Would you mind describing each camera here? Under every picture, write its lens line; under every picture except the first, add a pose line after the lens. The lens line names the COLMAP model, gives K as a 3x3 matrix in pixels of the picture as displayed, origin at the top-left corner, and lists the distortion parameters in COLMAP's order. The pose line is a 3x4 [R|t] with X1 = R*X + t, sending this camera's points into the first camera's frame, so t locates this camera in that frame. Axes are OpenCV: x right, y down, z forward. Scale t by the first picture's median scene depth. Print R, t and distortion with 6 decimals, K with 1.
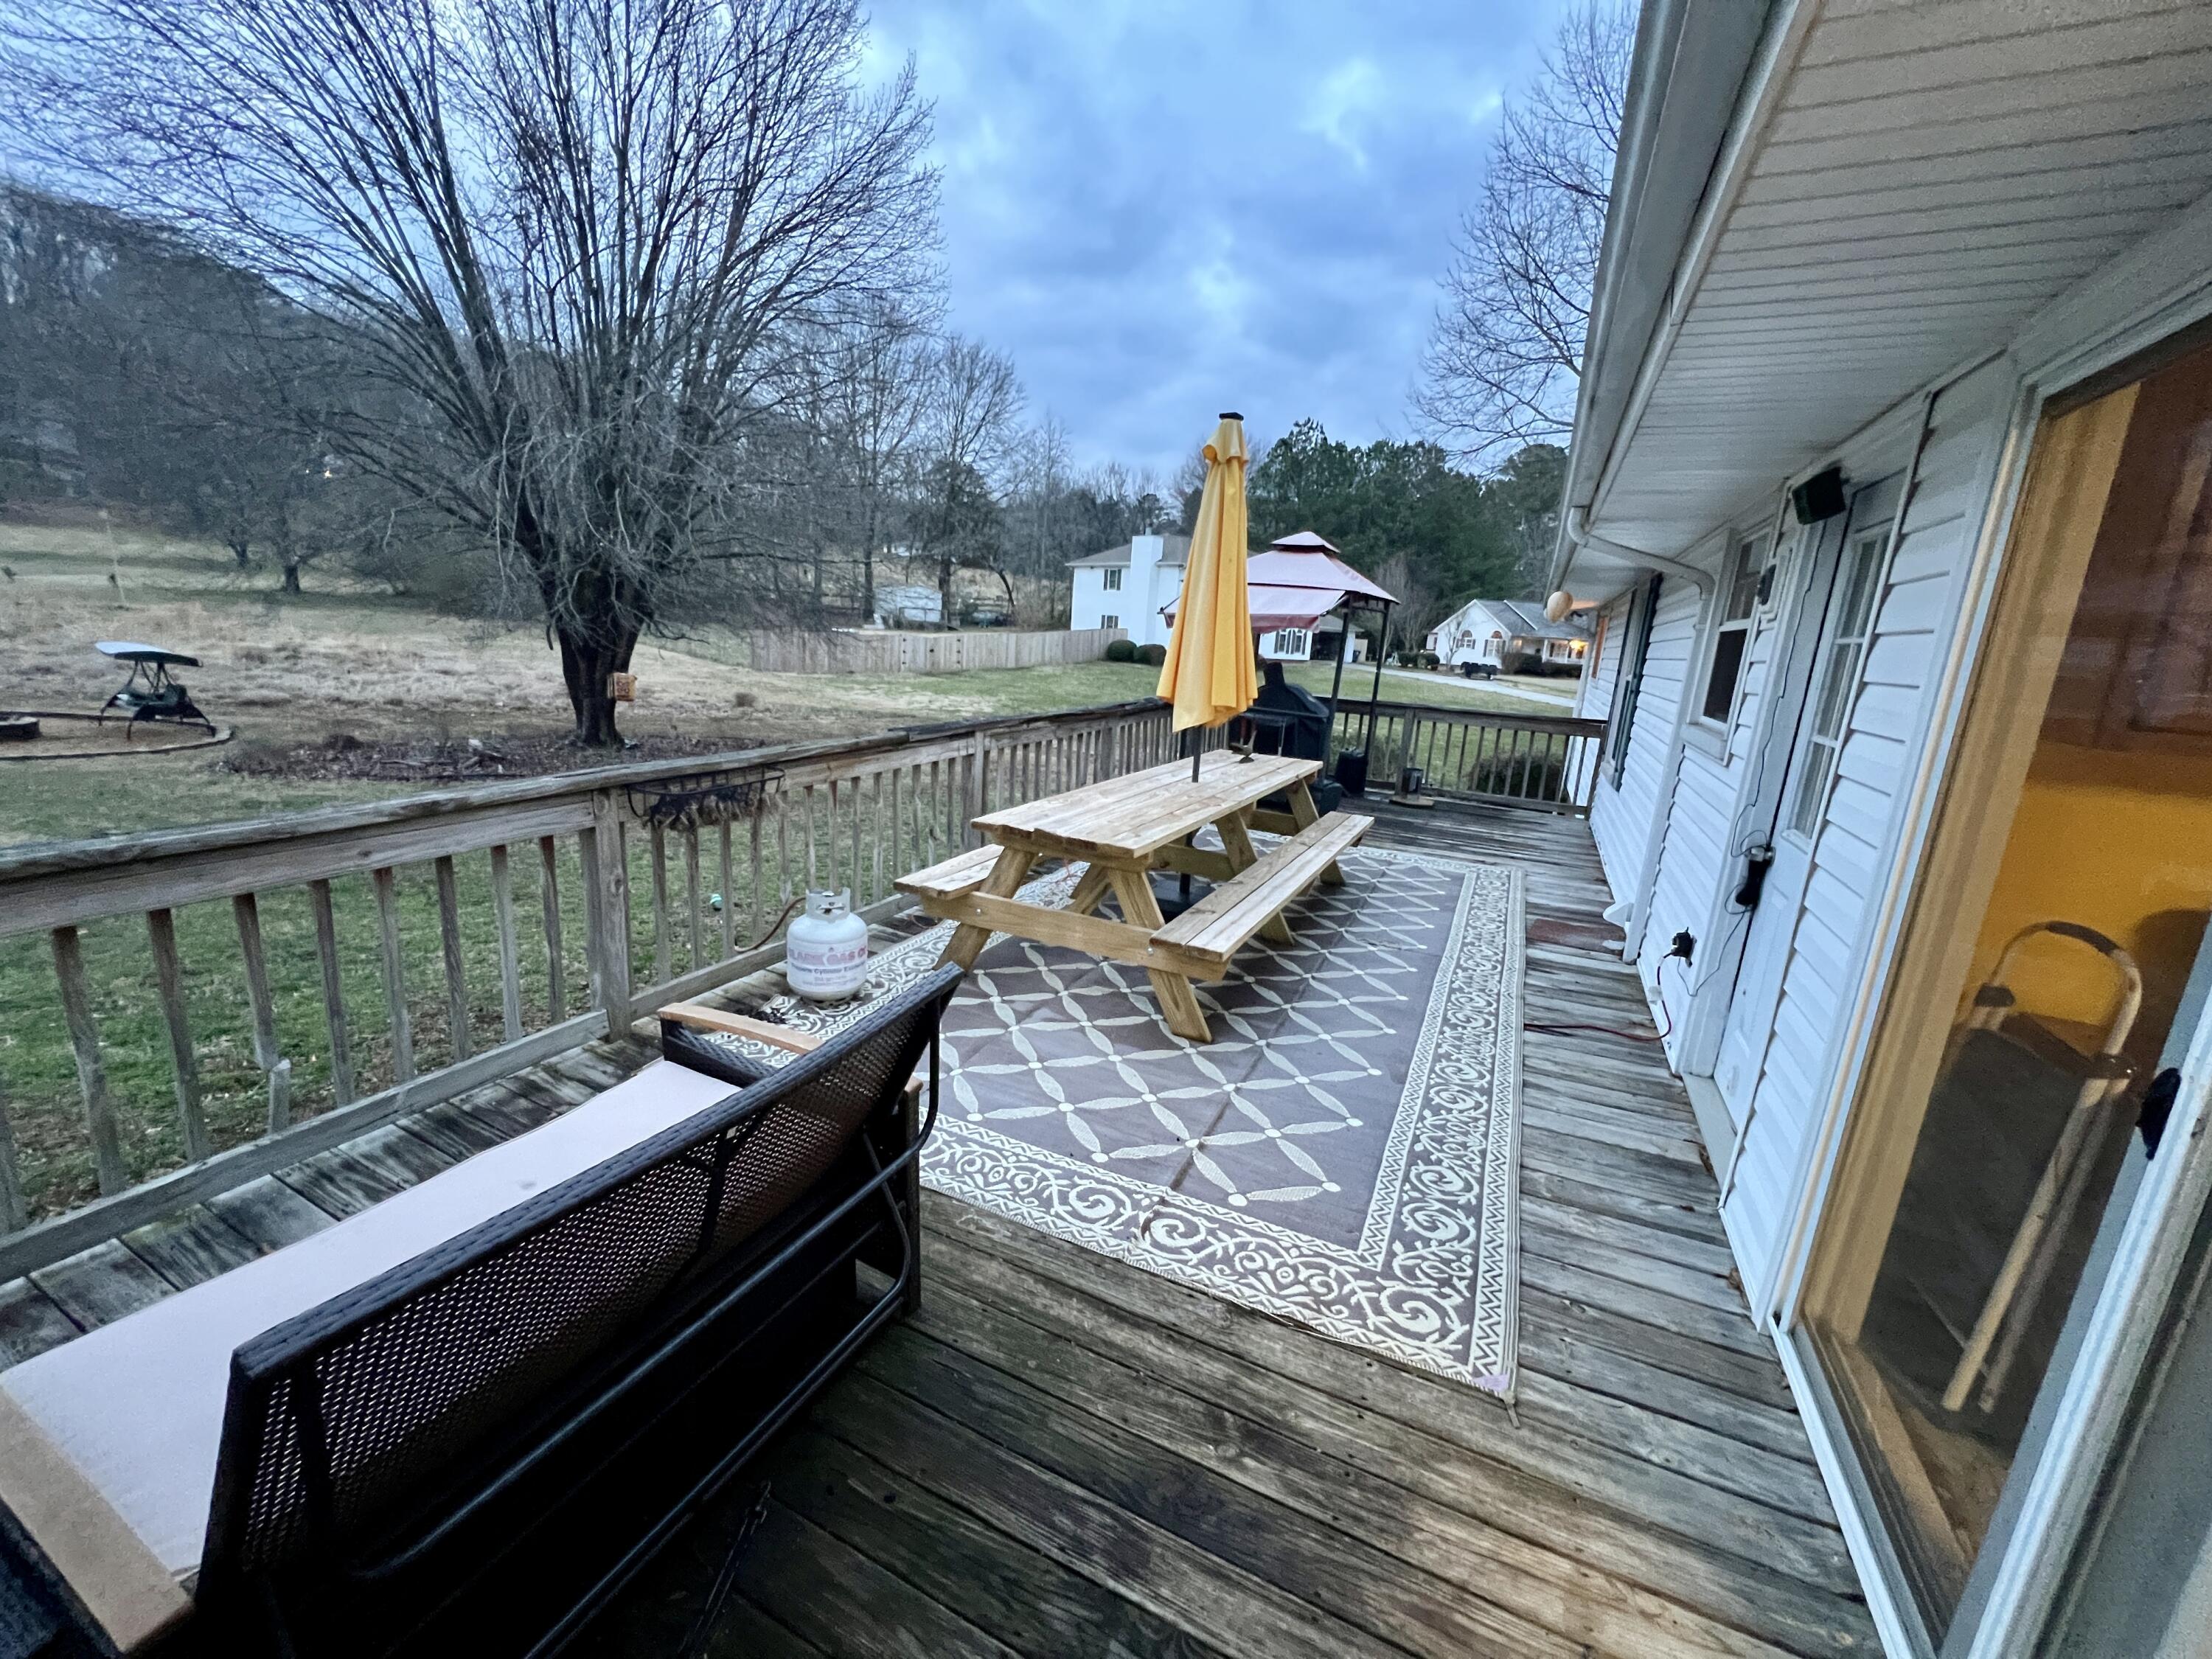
lens RADIAL K [[884.5, 0, 1101.4], [0, 884.5, 822.1], [0, 0, 1]] dist [-0.001436, 0.000276]
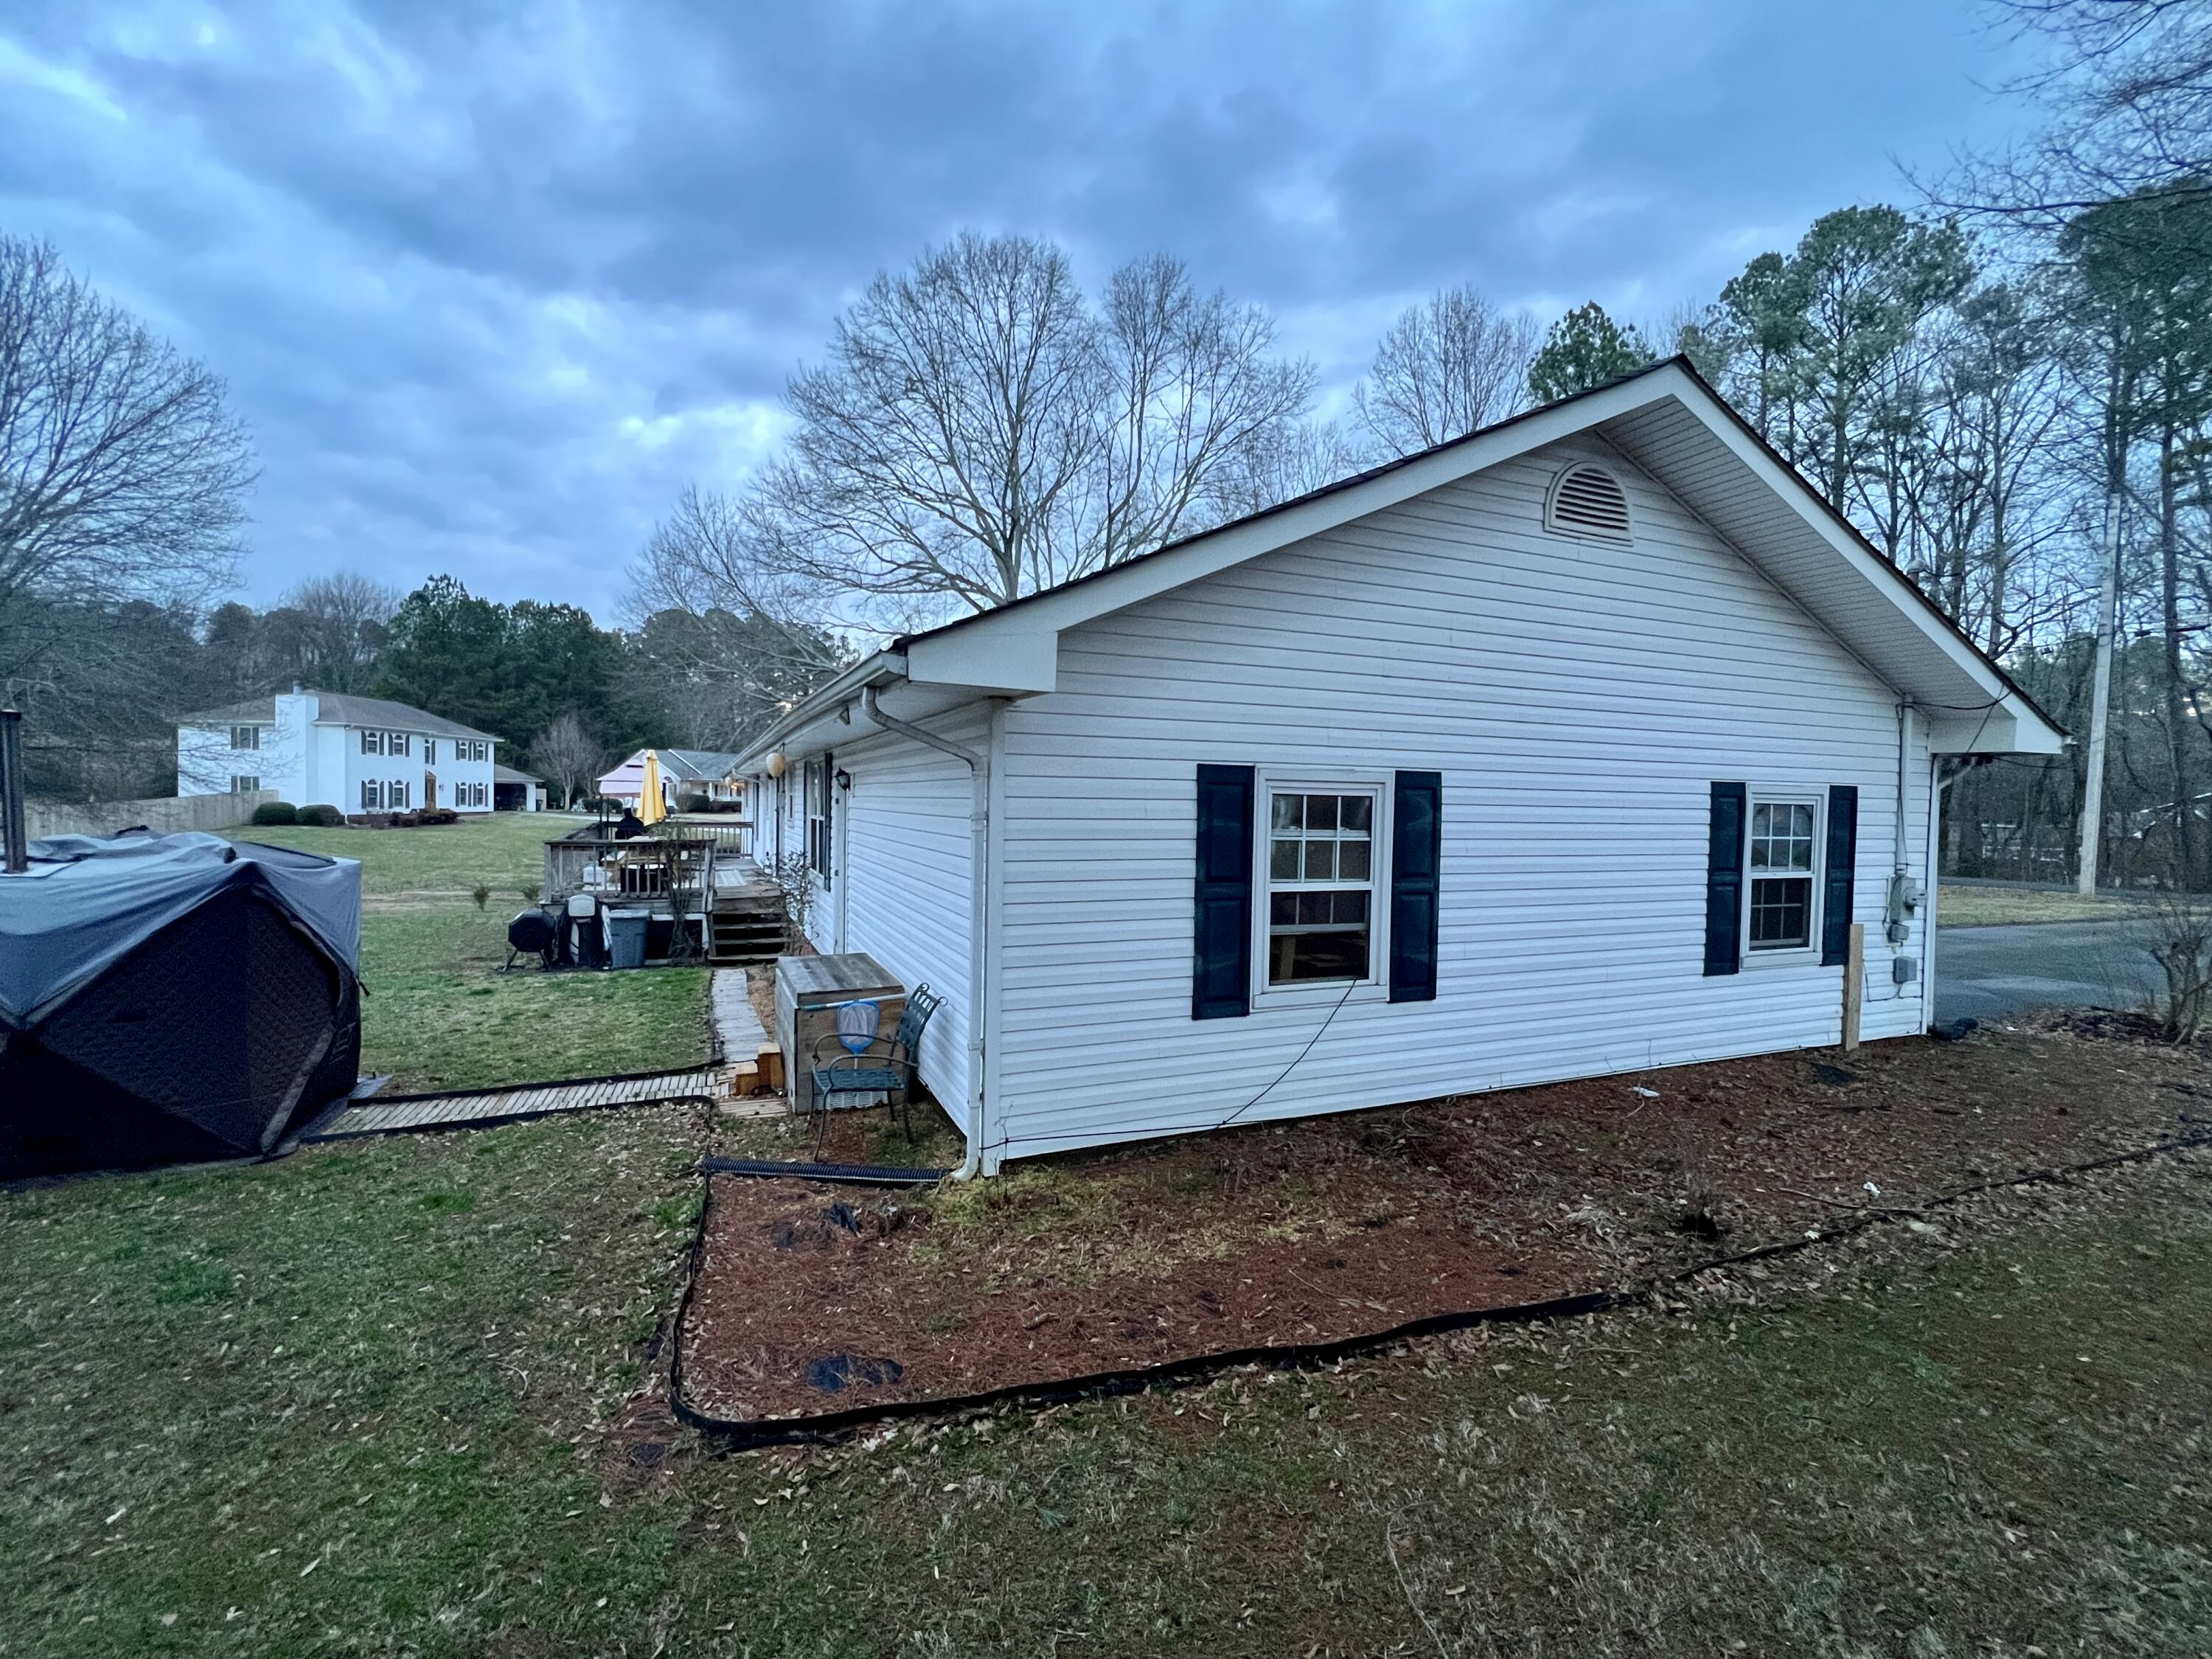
lens RADIAL K [[951.9, 0, 1098.7], [0, 951.9, 823.6], [0, 0, 1]] dist [-0.002670, 0.000493]
pose [[0.658643, -0.072328, 0.748971, -0.115603], [0.188371, 0.979524, -0.071060, 0.037651], [-0.728496, 0.187888, 0.658781, -0.214250]]
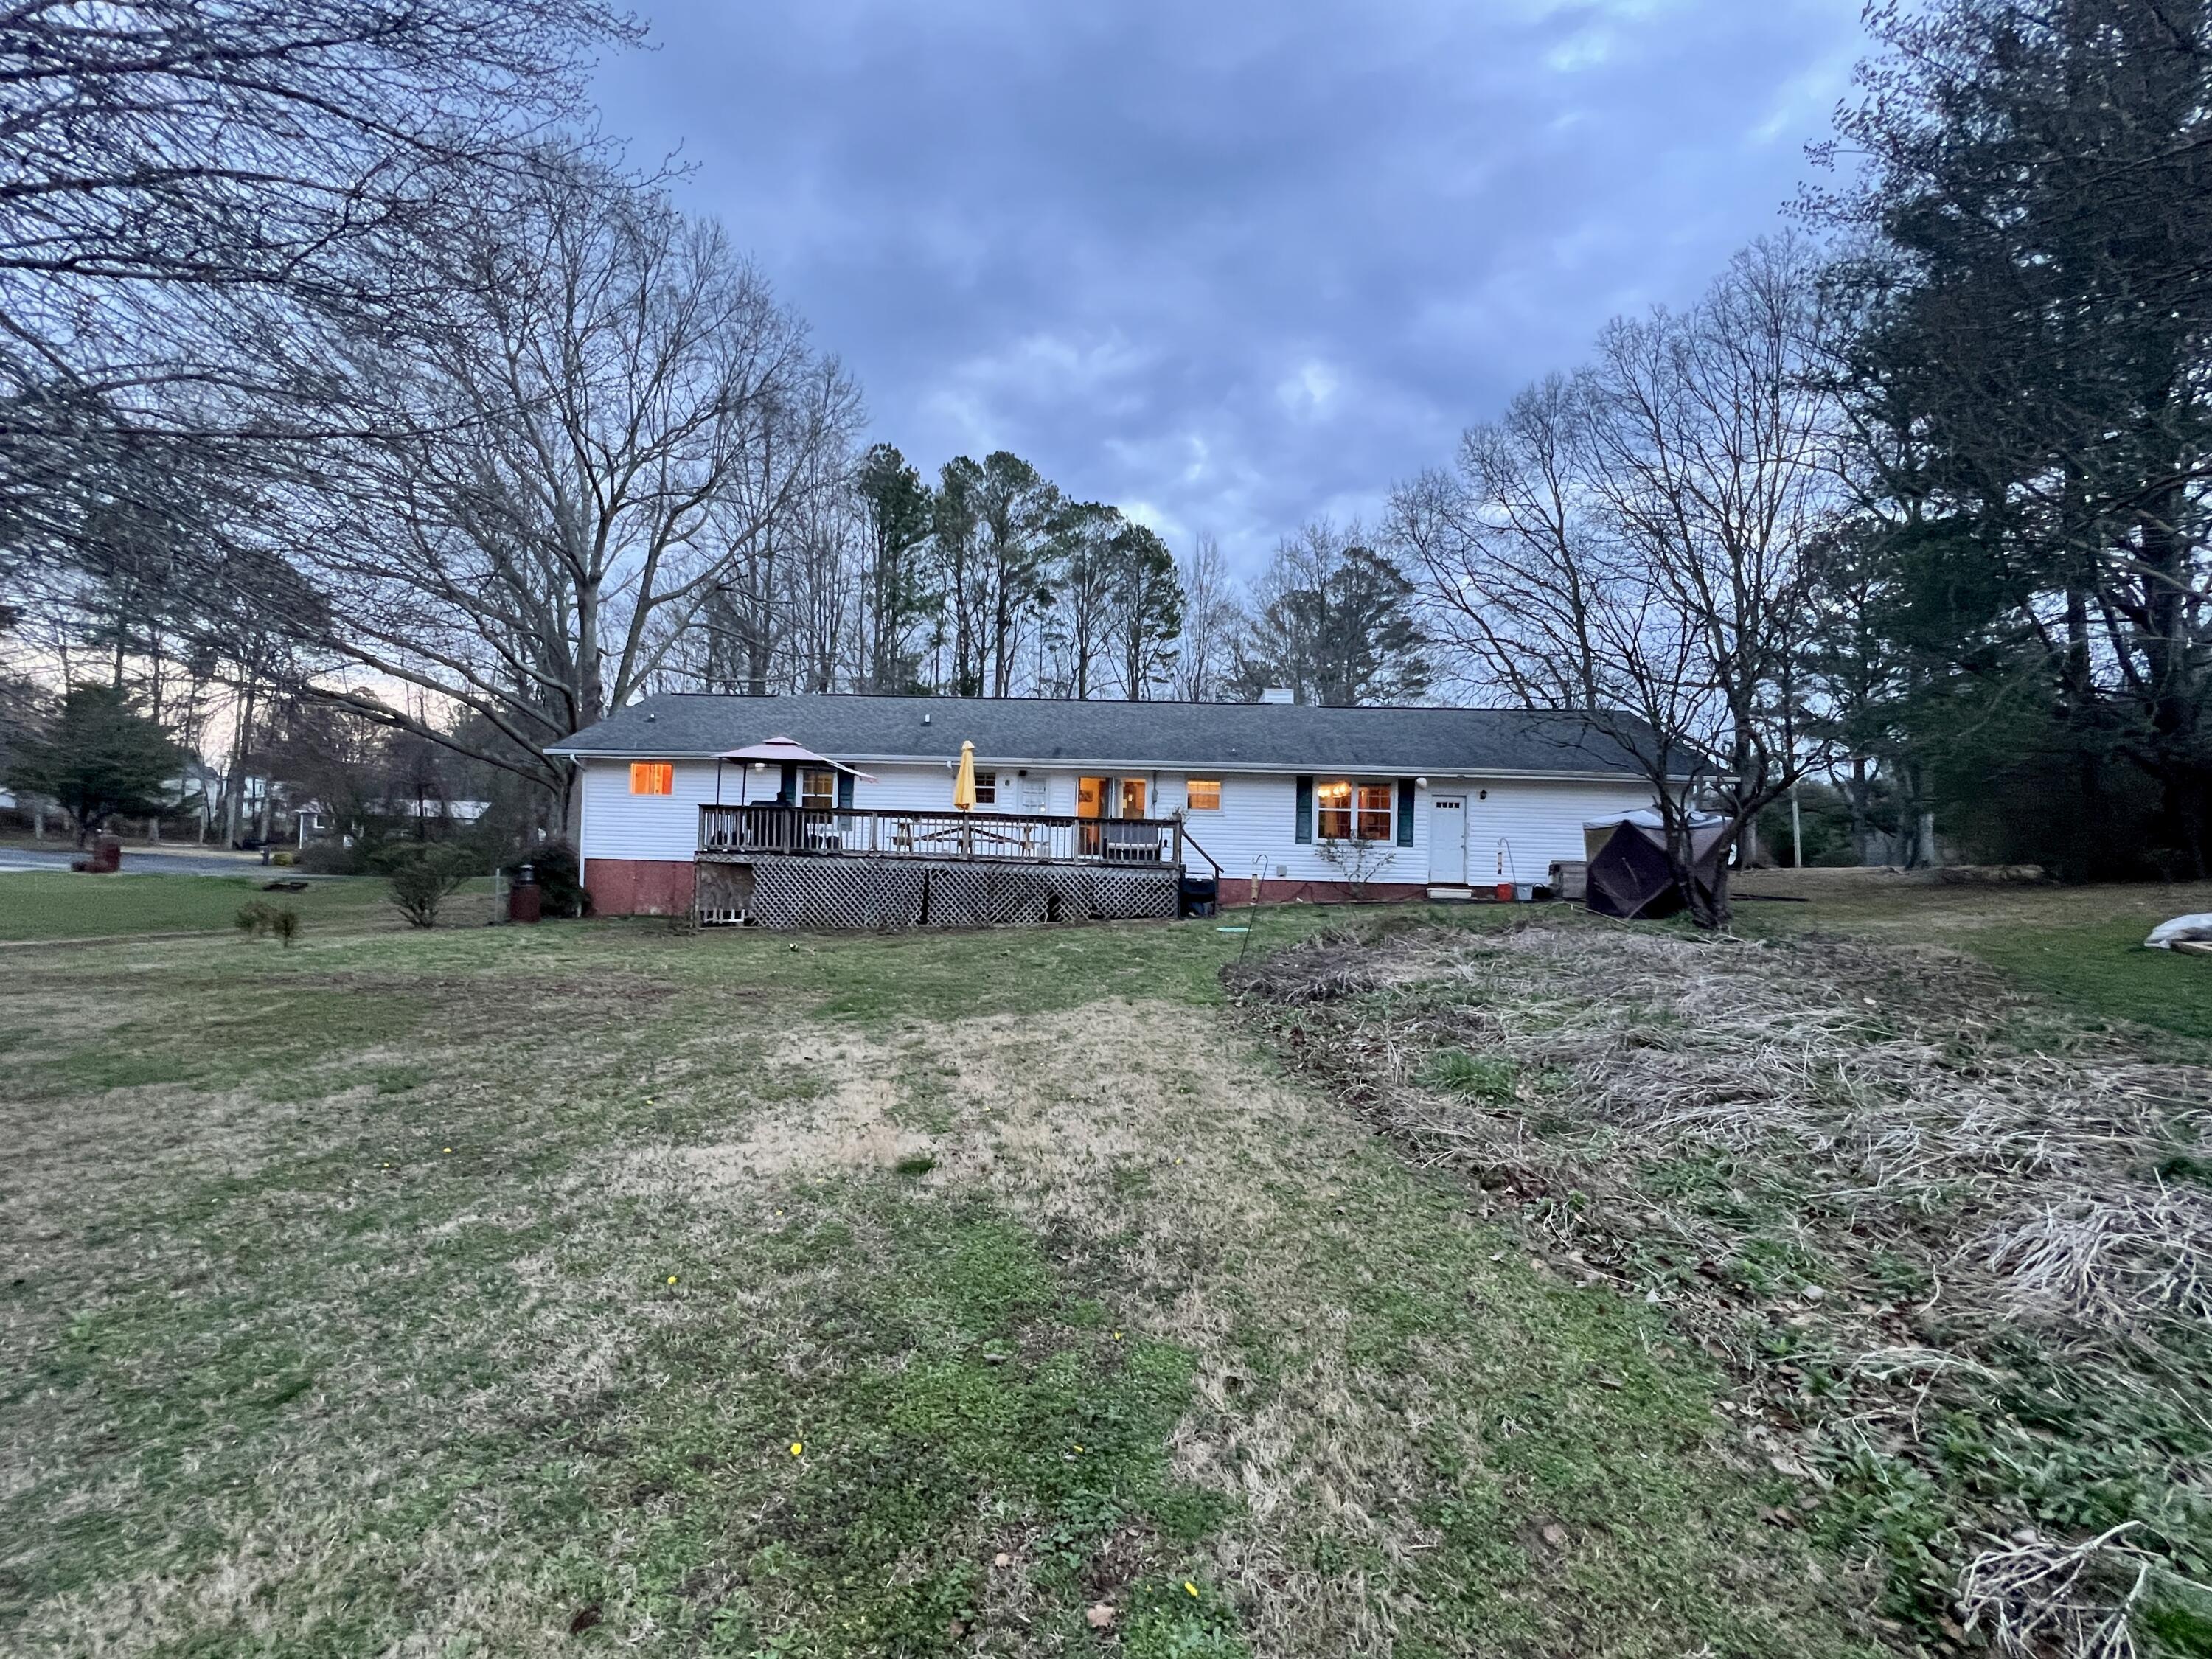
lens RADIAL K [[951.9, 0, 1087.5], [0, 951.9, 829.3], [0, 0, 1]] dist [-0.002670, 0.000493]
pose [[-0.370578, -0.053578, 0.927255, -0.280828], [0.146778, 0.982412, 0.115425, -0.028859], [-0.917130, 0.178874, -0.356197, 0.132593]]
